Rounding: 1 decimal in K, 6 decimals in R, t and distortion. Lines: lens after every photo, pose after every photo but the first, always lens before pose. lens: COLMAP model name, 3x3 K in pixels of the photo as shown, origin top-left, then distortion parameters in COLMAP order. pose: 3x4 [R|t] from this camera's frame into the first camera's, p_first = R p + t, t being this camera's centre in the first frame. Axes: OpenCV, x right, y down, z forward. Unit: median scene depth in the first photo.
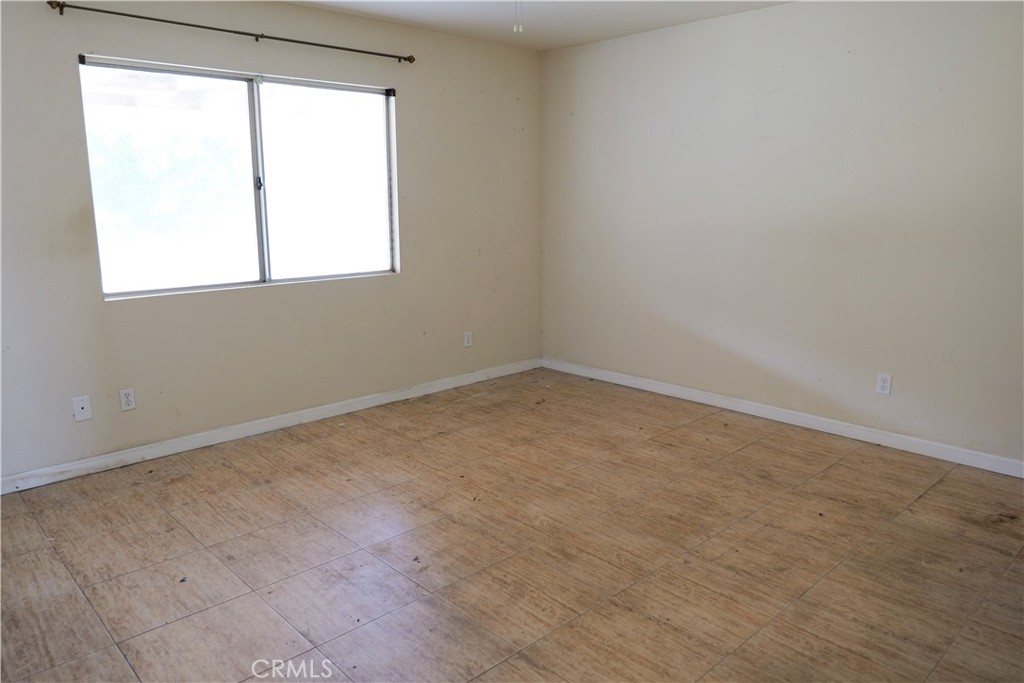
lens RADIAL K [[714.4, 0, 511.8], [0, 714.4, 340.6], [0, 0, 1]] dist [-0.010731, -0.005287]
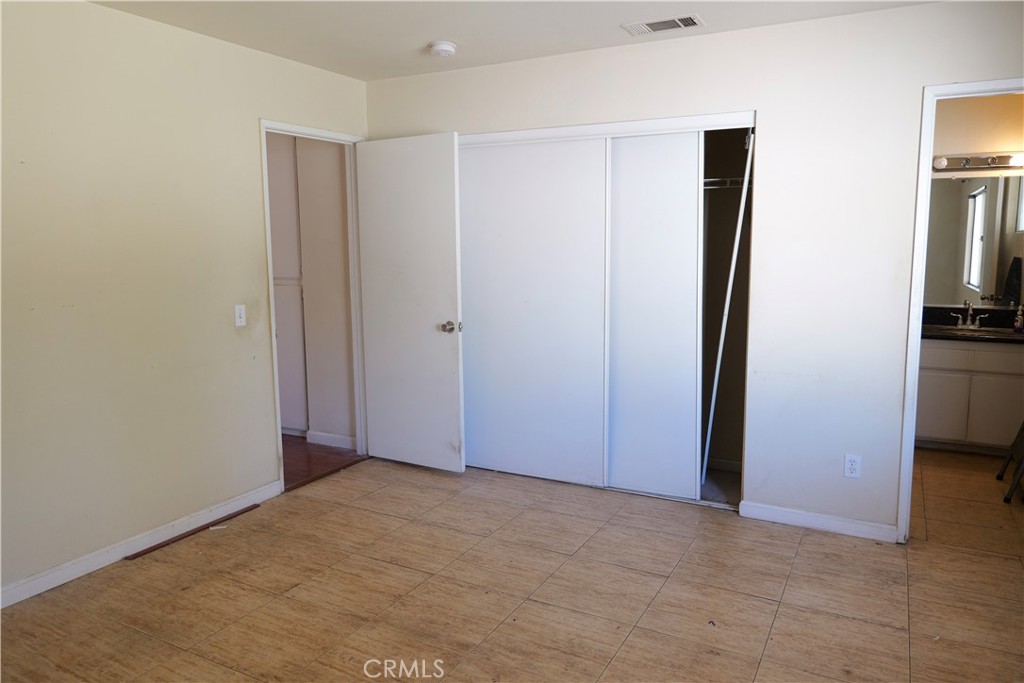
lens RADIAL K [[714.4, 0, 512.3], [0, 714.4, 340.3], [0, 0, 1]] dist [-0.010731, -0.005287]
pose [[-0.949180, 0.055812, -0.309744, 0.120541], [-0.050003, 0.944909, 0.323491, -0.409844], [0.310735, 0.322540, -0.894098, 1.894877]]
